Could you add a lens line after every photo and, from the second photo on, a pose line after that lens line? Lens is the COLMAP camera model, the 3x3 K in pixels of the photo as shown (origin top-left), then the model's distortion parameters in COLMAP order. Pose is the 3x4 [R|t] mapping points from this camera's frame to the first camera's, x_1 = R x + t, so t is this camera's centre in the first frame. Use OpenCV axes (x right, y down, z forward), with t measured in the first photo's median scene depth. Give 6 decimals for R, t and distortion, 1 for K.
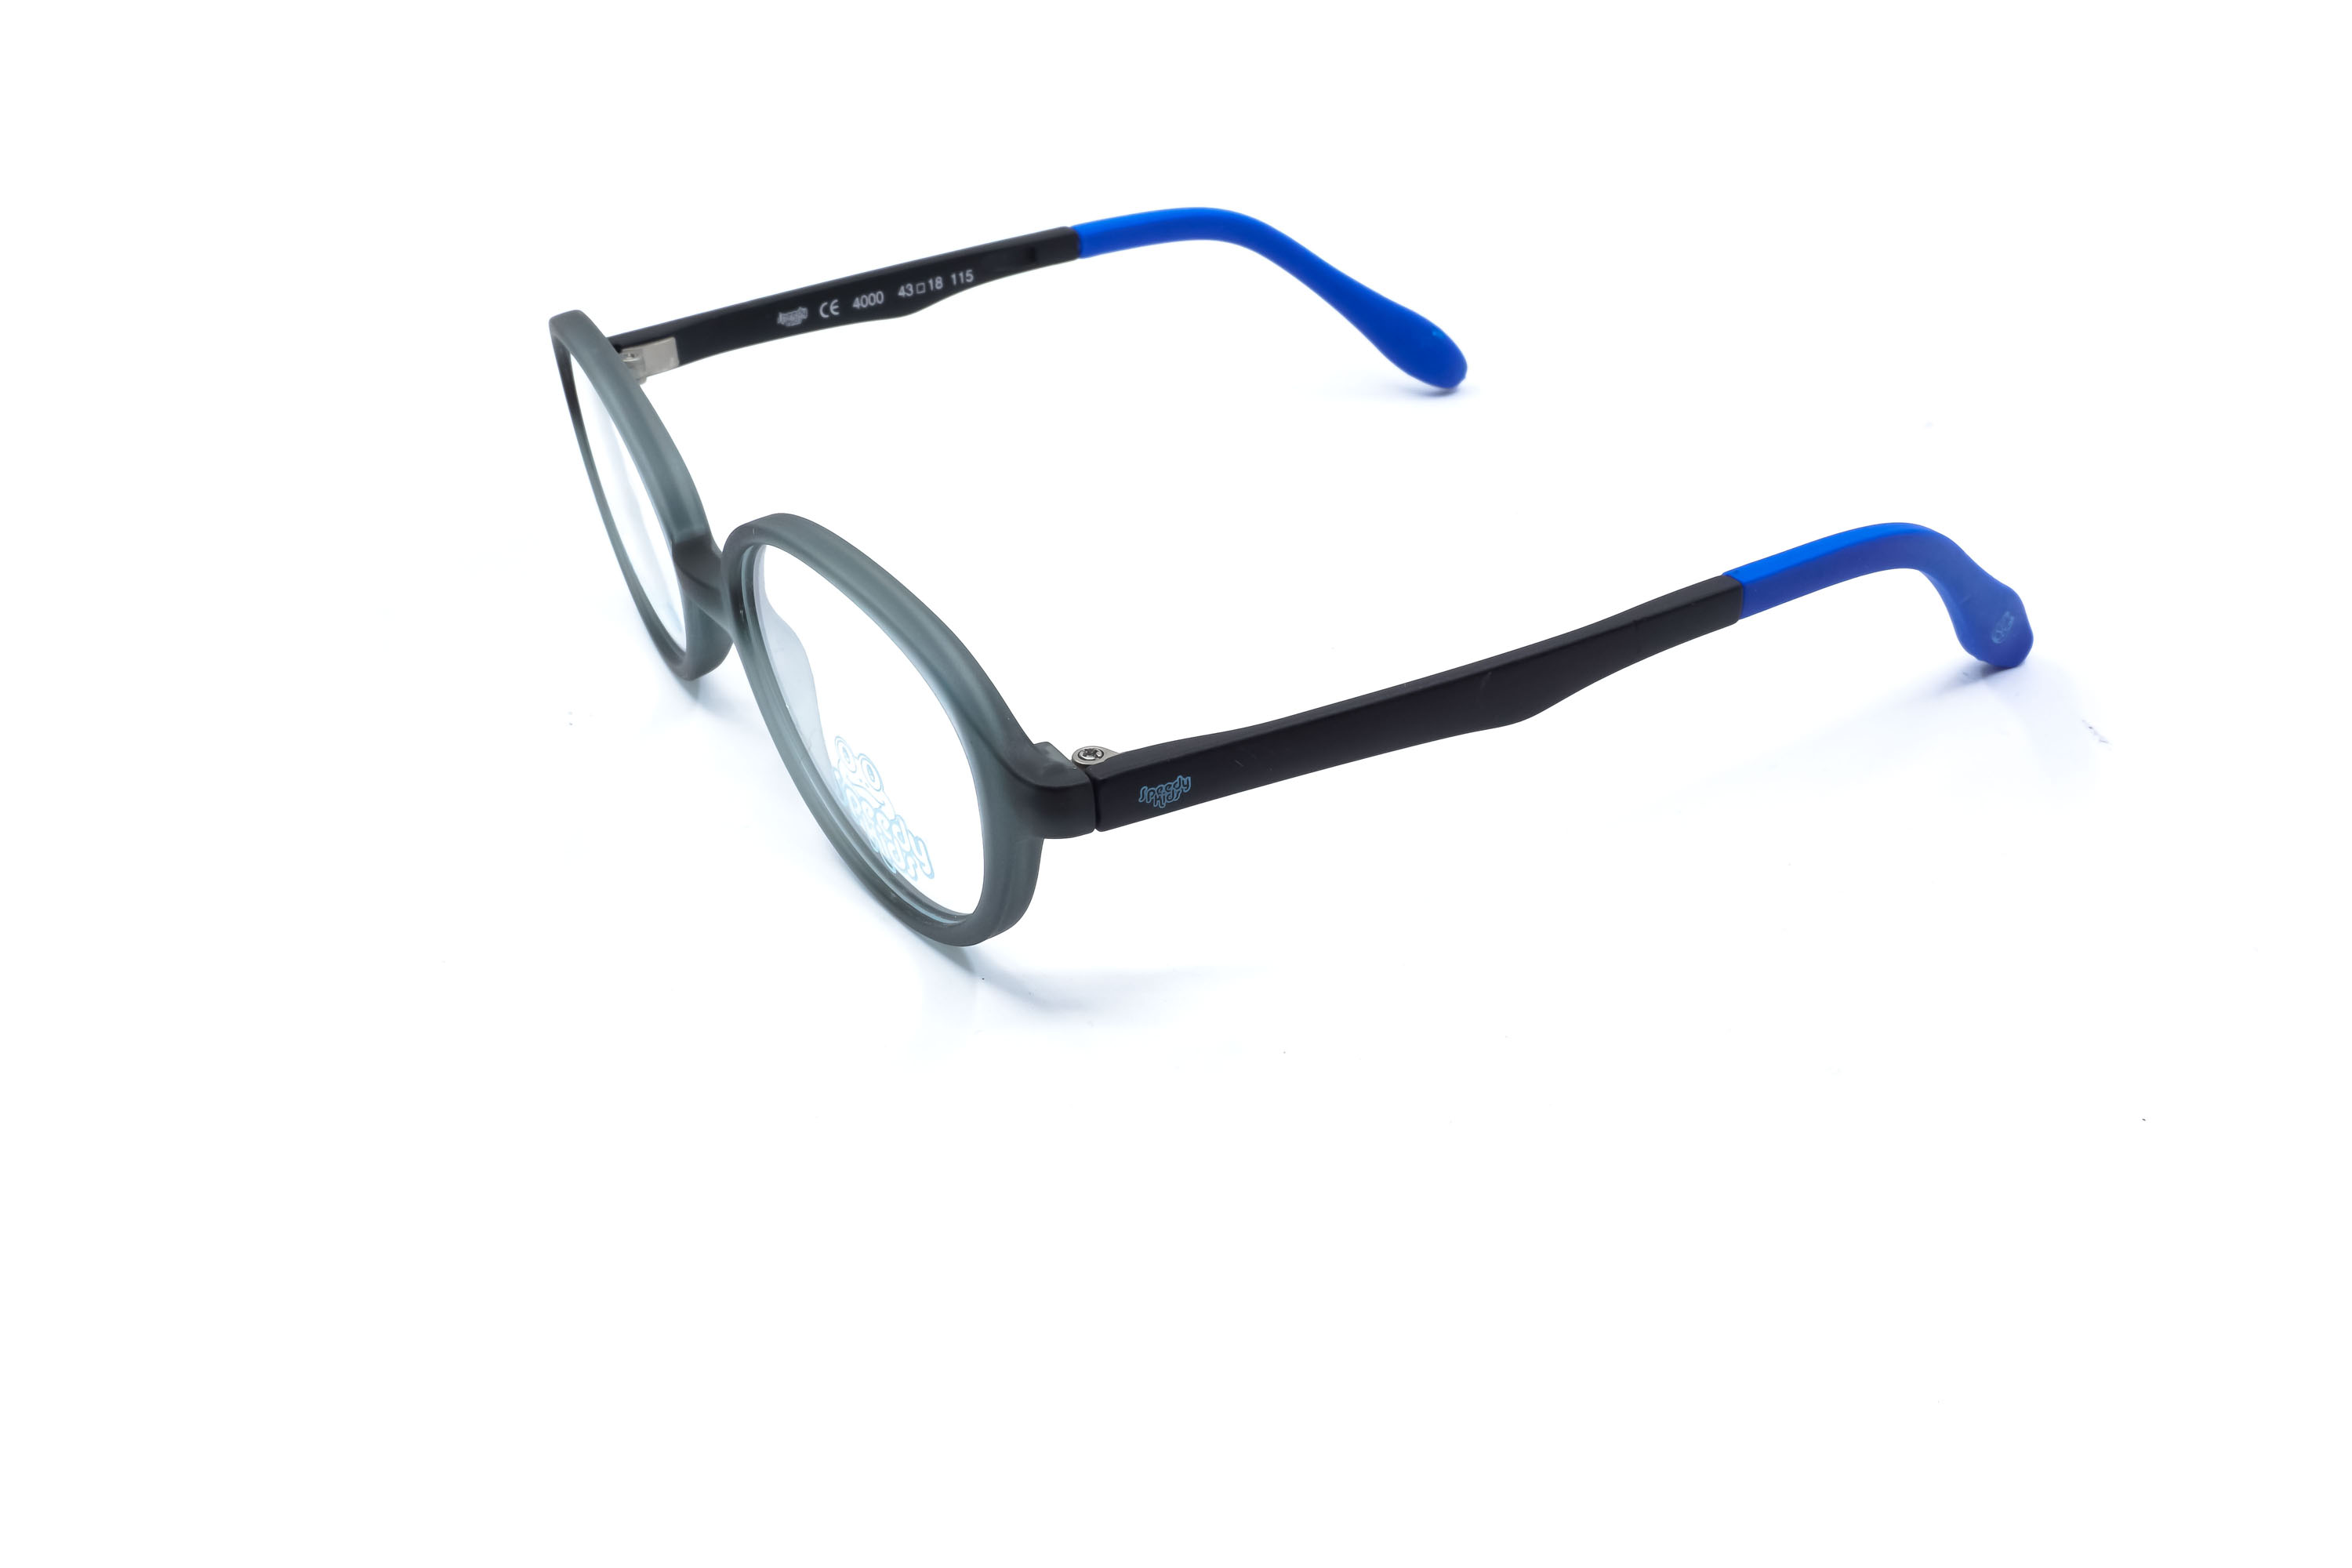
lens RADIAL K [[2430.3, 0, 1179.3], [0, 2430.3, 781.8], [0, 0, 1]] dist [-0.008939, 0.000000]
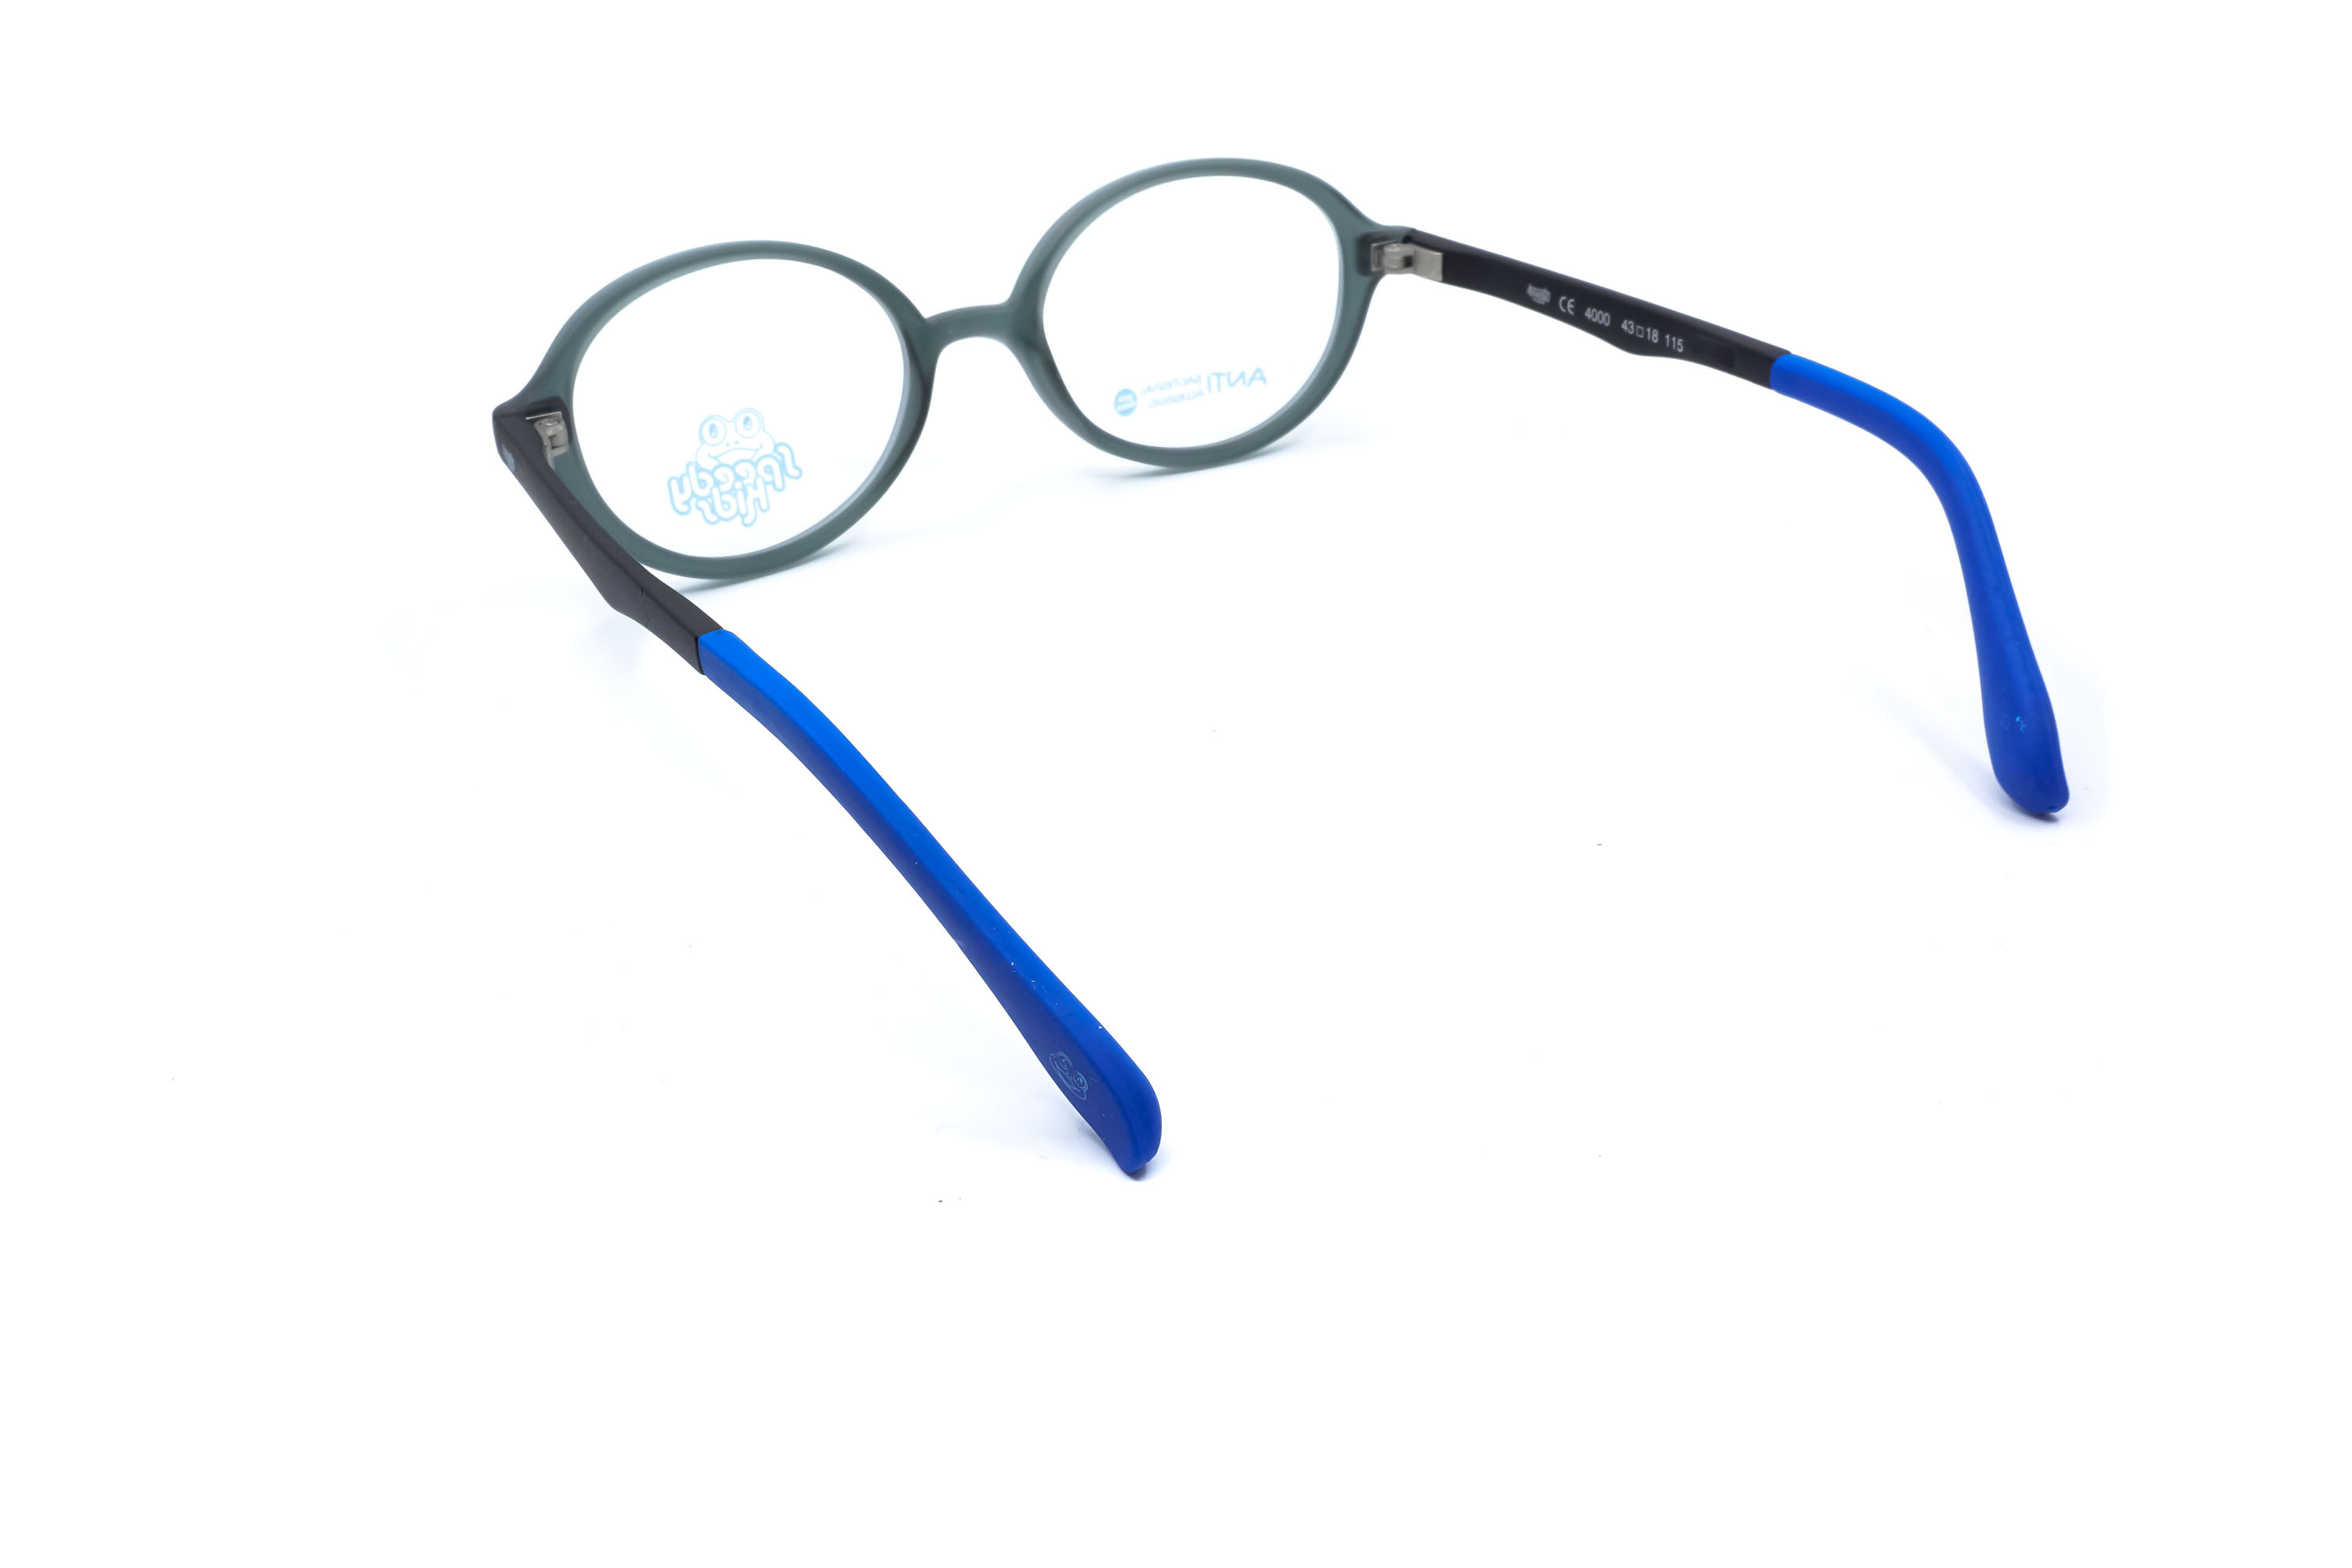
lens RADIAL K [[2430.3, 0, 1175.9], [0, 2430.3, 786.8], [0, 0, 1]] dist [-0.008939, 0.000000]
pose [[-0.004670, 0.507820, -0.861451, 0.843936], [-0.475518, 0.756702, 0.448648, -0.432485], [0.879694, 0.411731, 0.237944, 0.737135]]
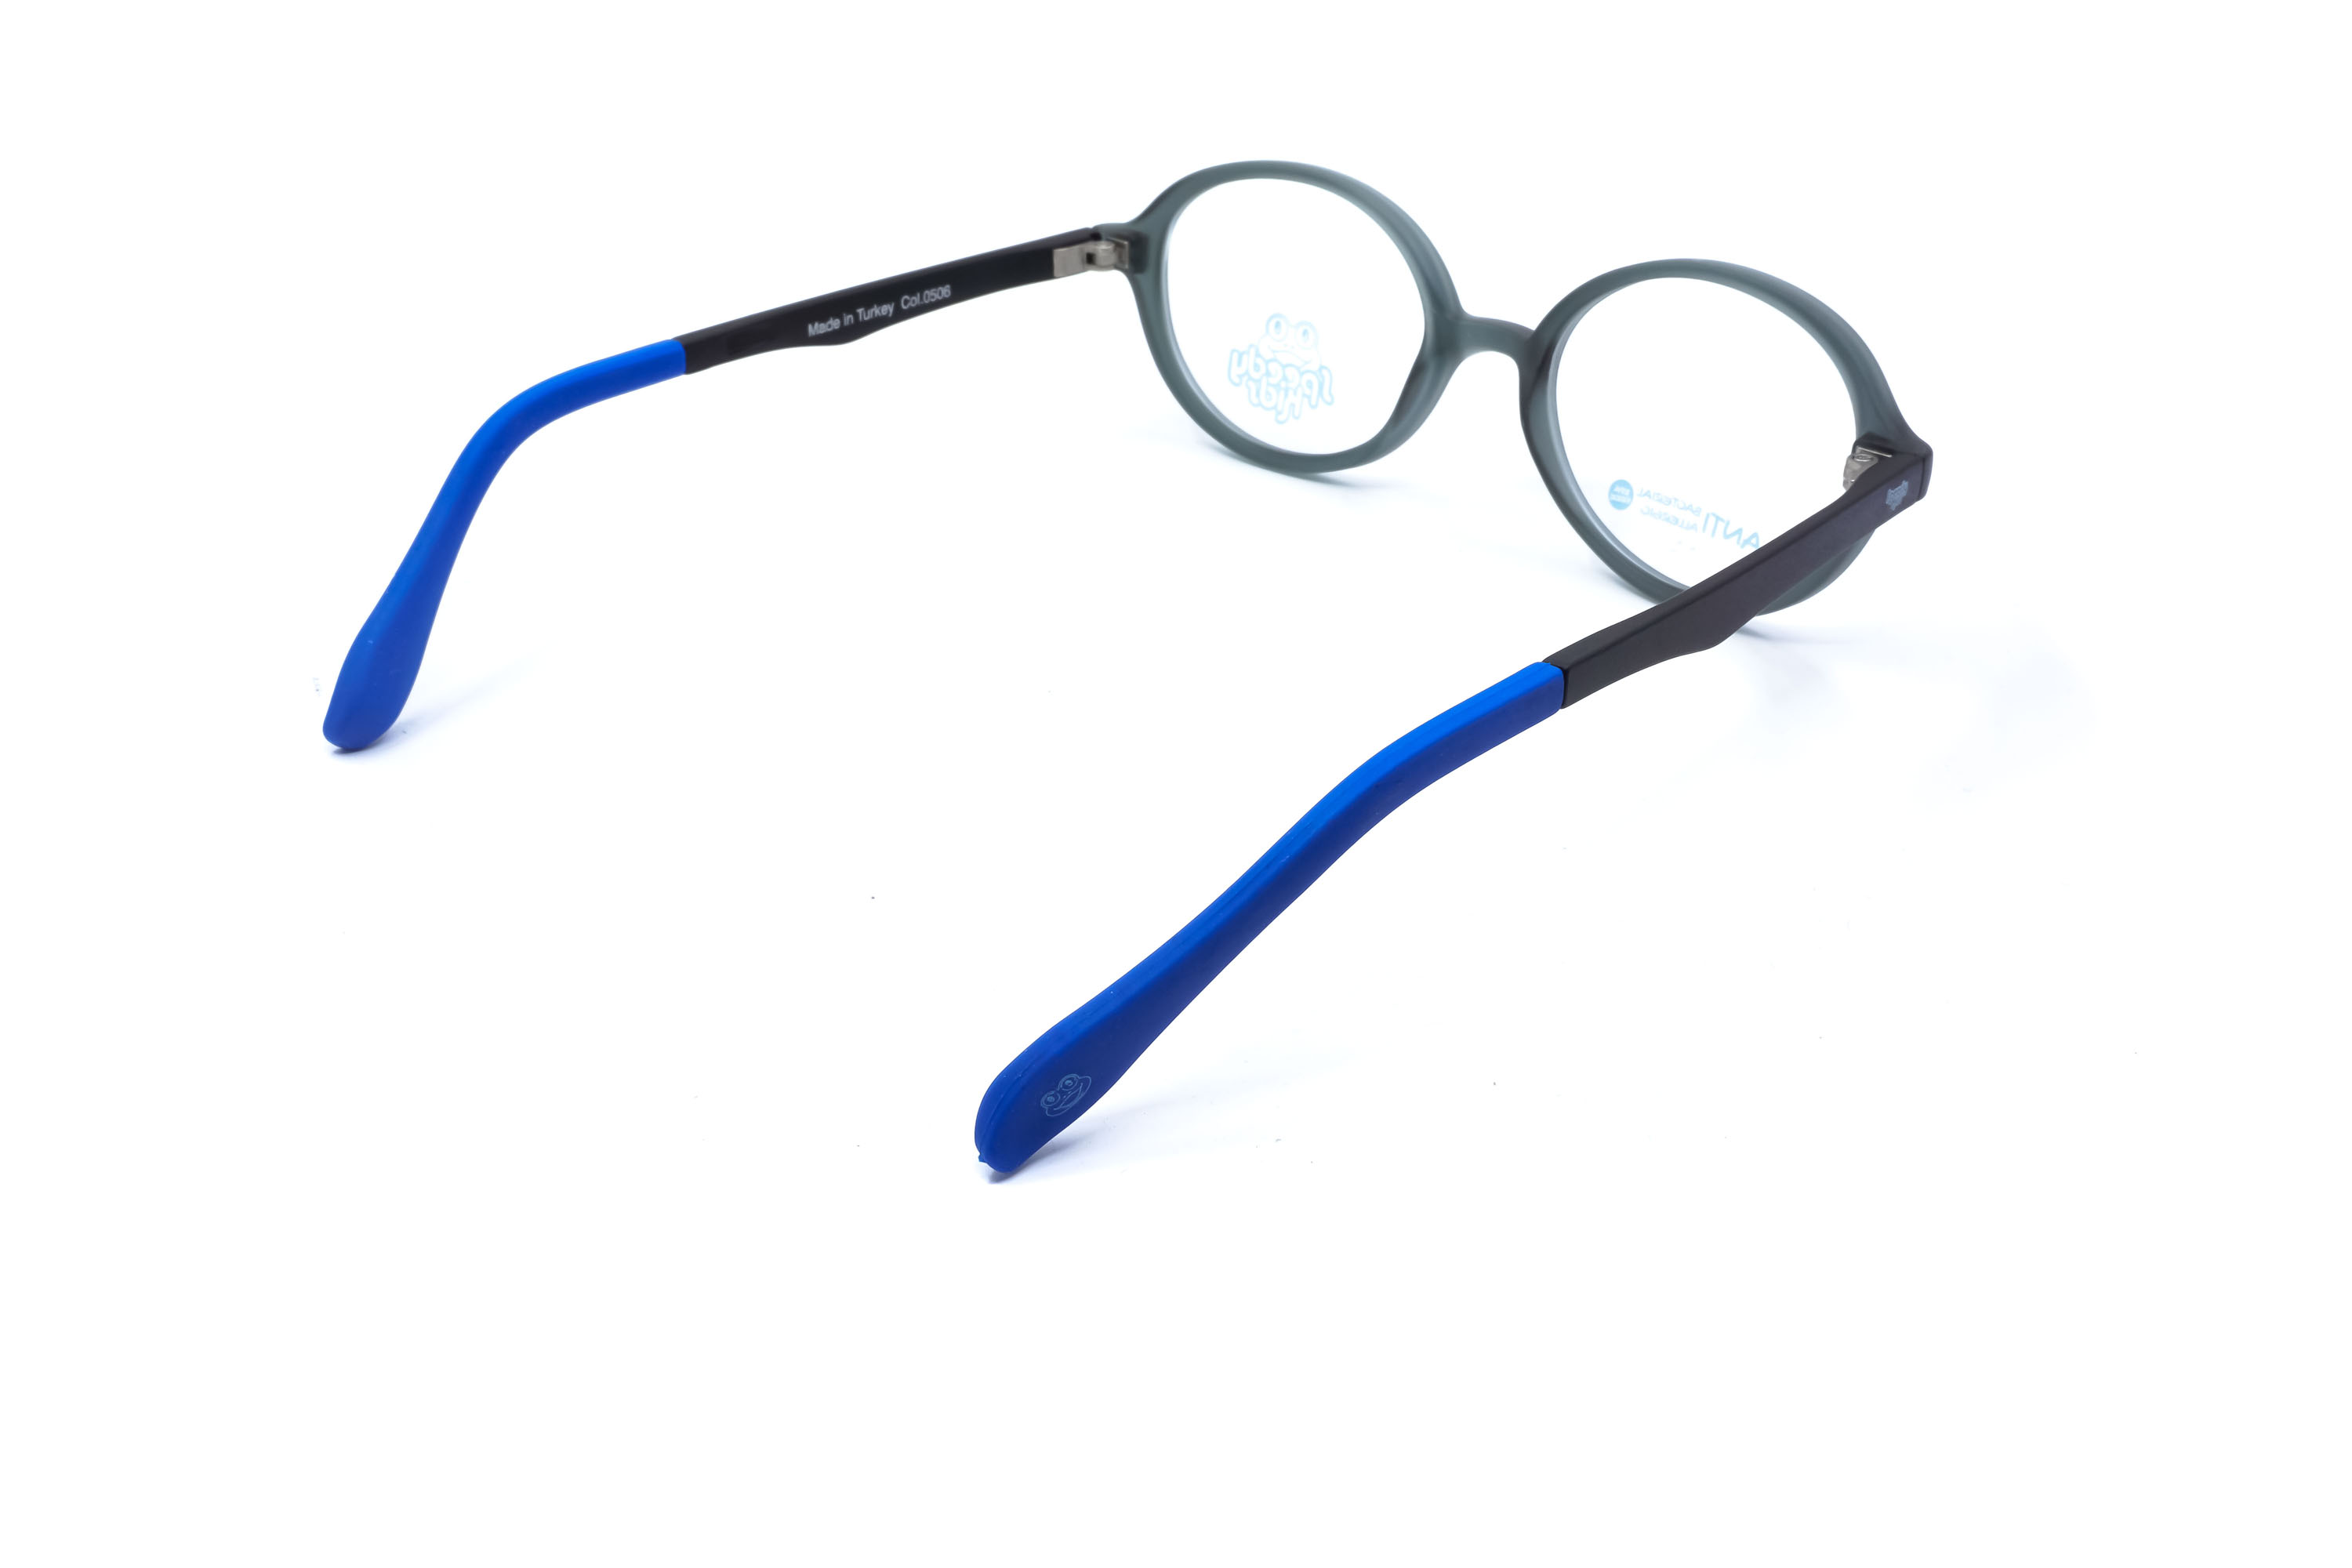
lens RADIAL K [[2430.3, 0, 1180.3], [0, 2430.3, 782.9], [0, 0, 1]] dist [-0.008939, 0.000000]
pose [[-0.967462, 0.142670, -0.208955, 0.211786], [-0.102817, 0.532911, 0.839902, -0.813971], [0.231183, 0.834057, -0.500902, 1.459840]]
